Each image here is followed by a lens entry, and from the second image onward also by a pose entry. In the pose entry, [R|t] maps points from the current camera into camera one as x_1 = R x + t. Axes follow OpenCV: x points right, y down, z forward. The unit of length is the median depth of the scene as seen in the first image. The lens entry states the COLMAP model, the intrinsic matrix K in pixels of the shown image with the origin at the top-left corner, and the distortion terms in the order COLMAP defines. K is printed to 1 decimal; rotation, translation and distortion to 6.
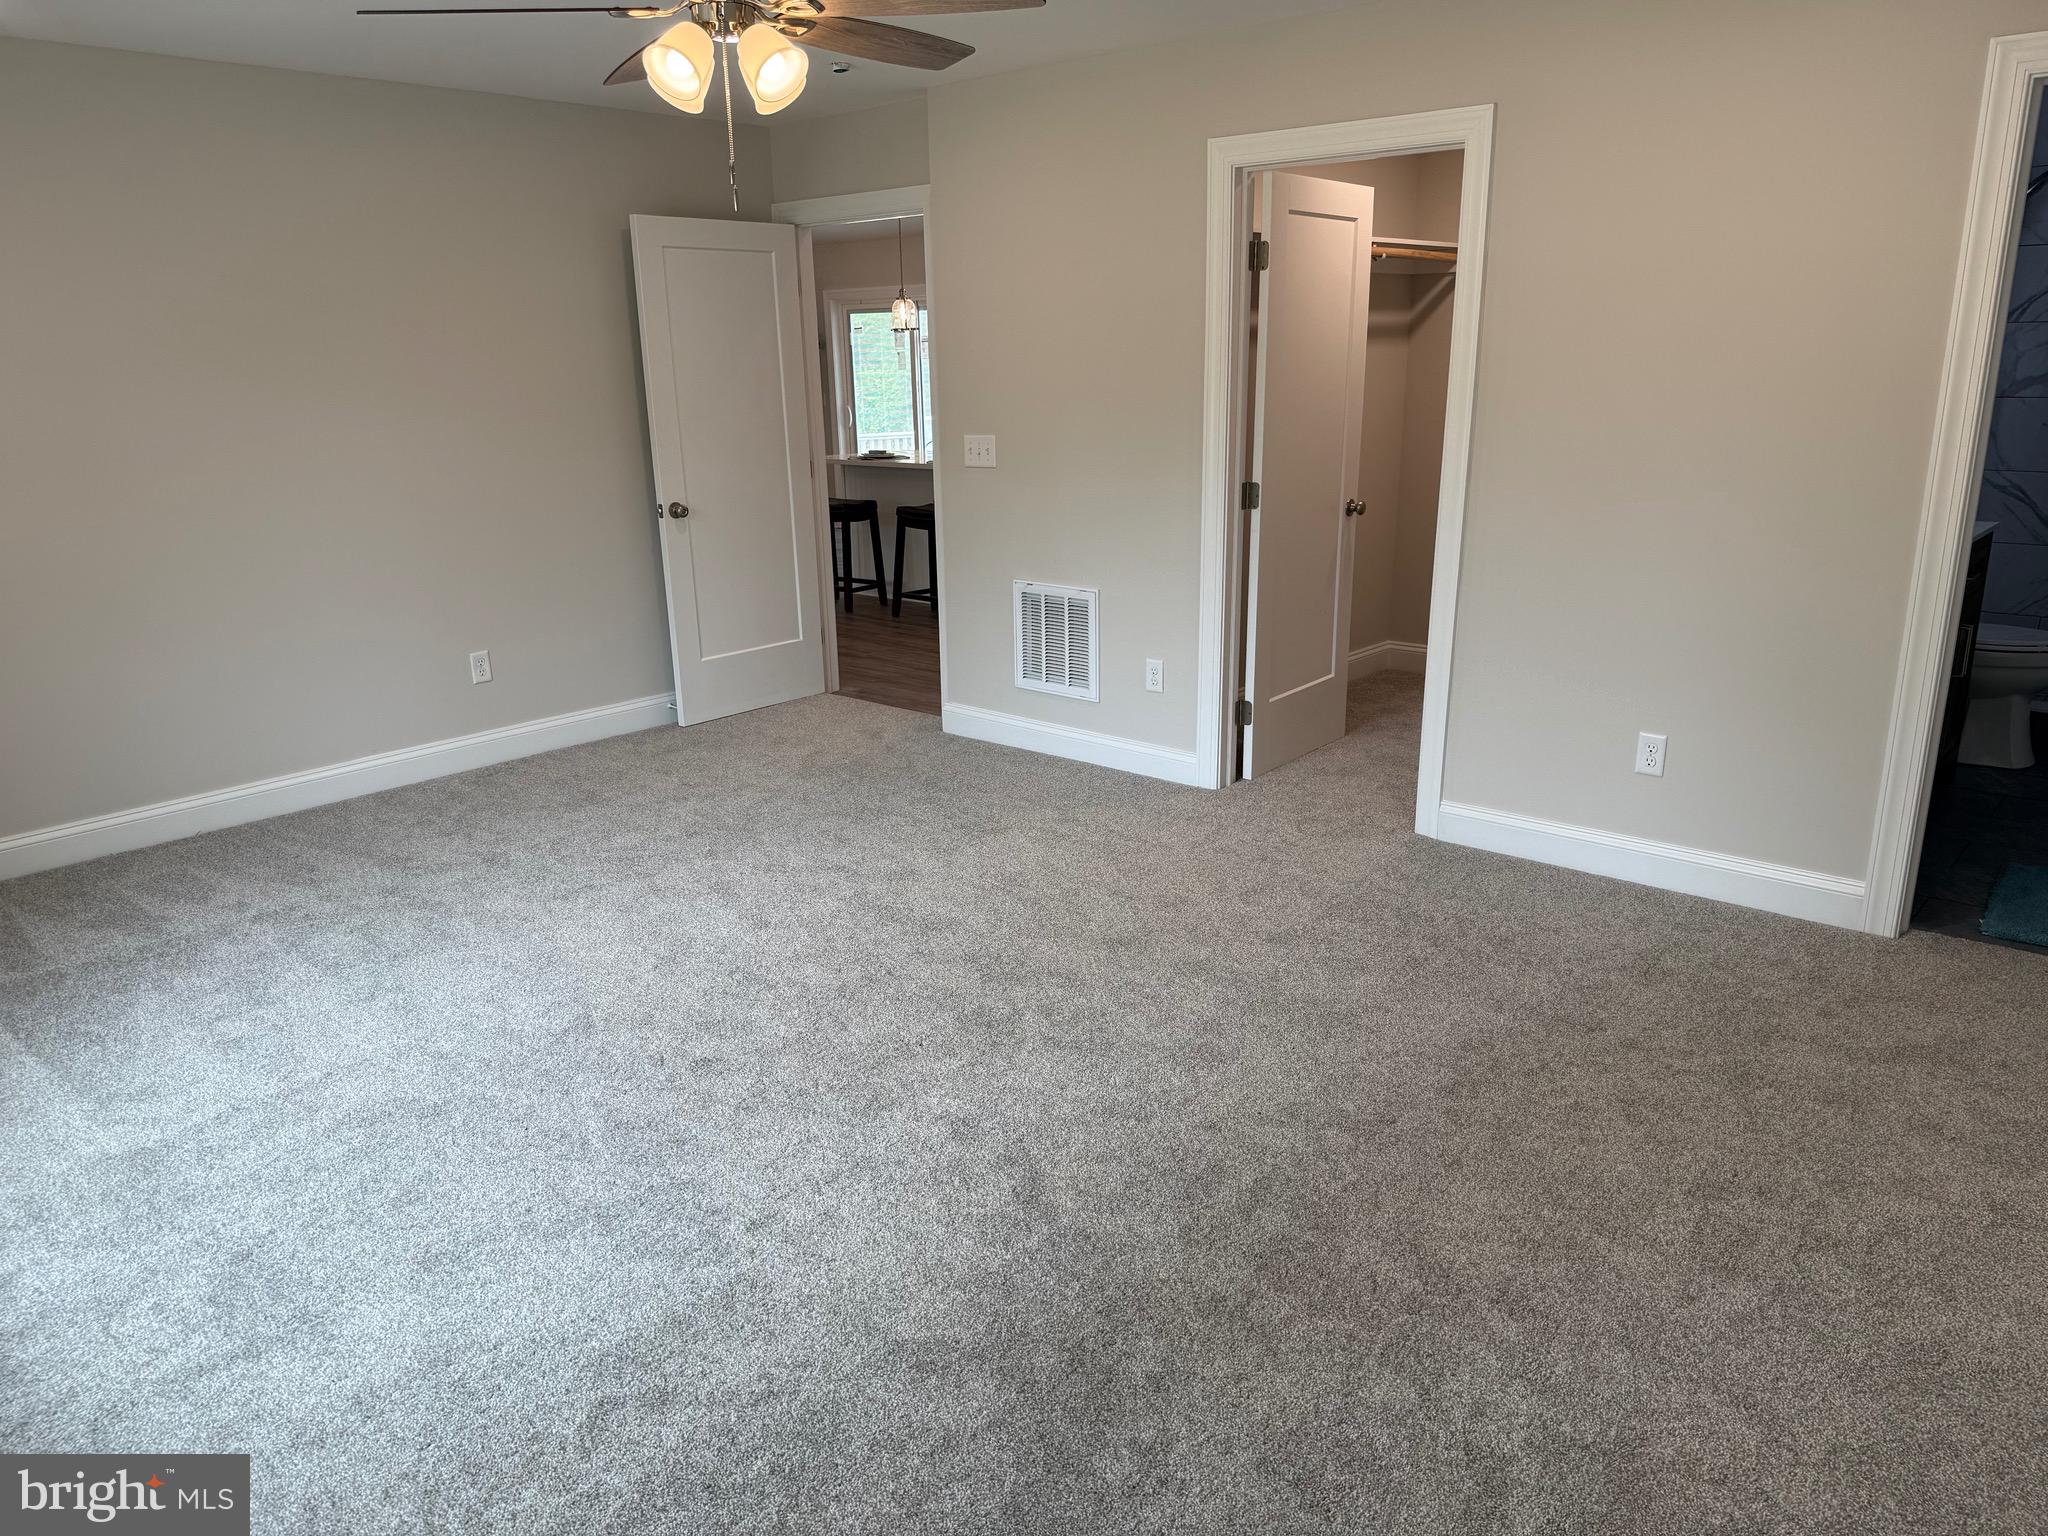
lens RADIAL K [[1451.2, 0, 1024.4], [0, 1451.2, 771.6], [0, 0, 1]] dist [-0.009282, -0.001243]
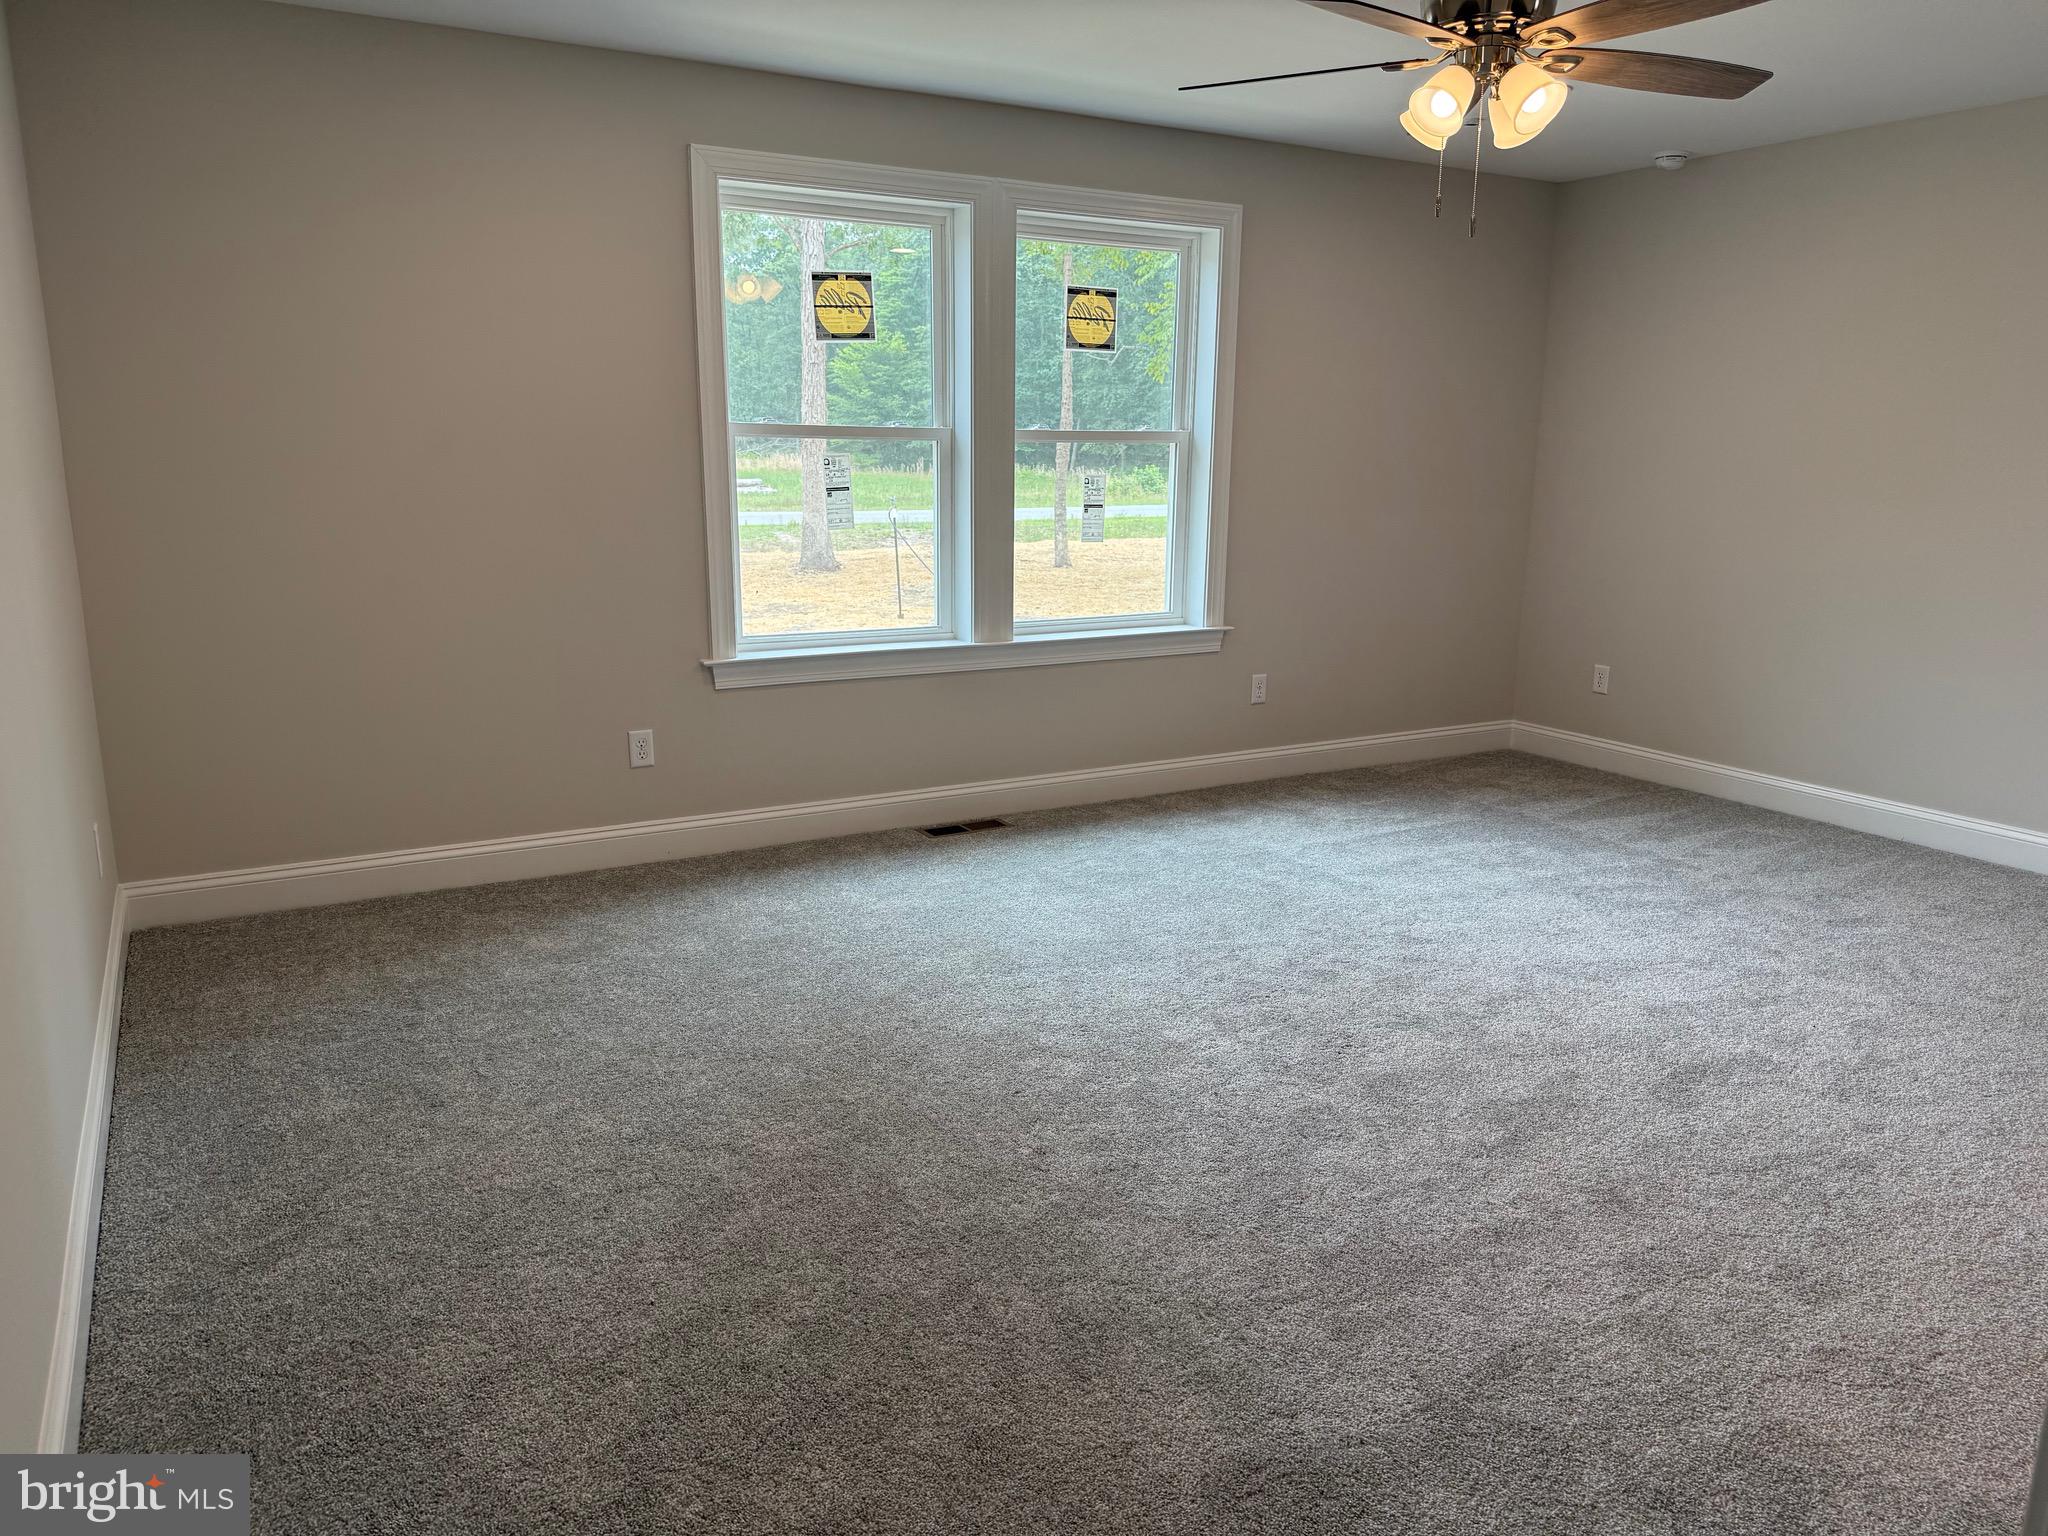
lens RADIAL K [[1451.2, 0, 1020.5], [0, 1451.2, 768.3], [0, 0, 1]] dist [-0.009282, -0.001243]
pose [[-0.330650, 0.228267, -0.915732, 0.752469], [-0.258101, 0.911445, 0.320393, -0.221428], [0.907775, 0.342289, -0.242453, 0.815371]]
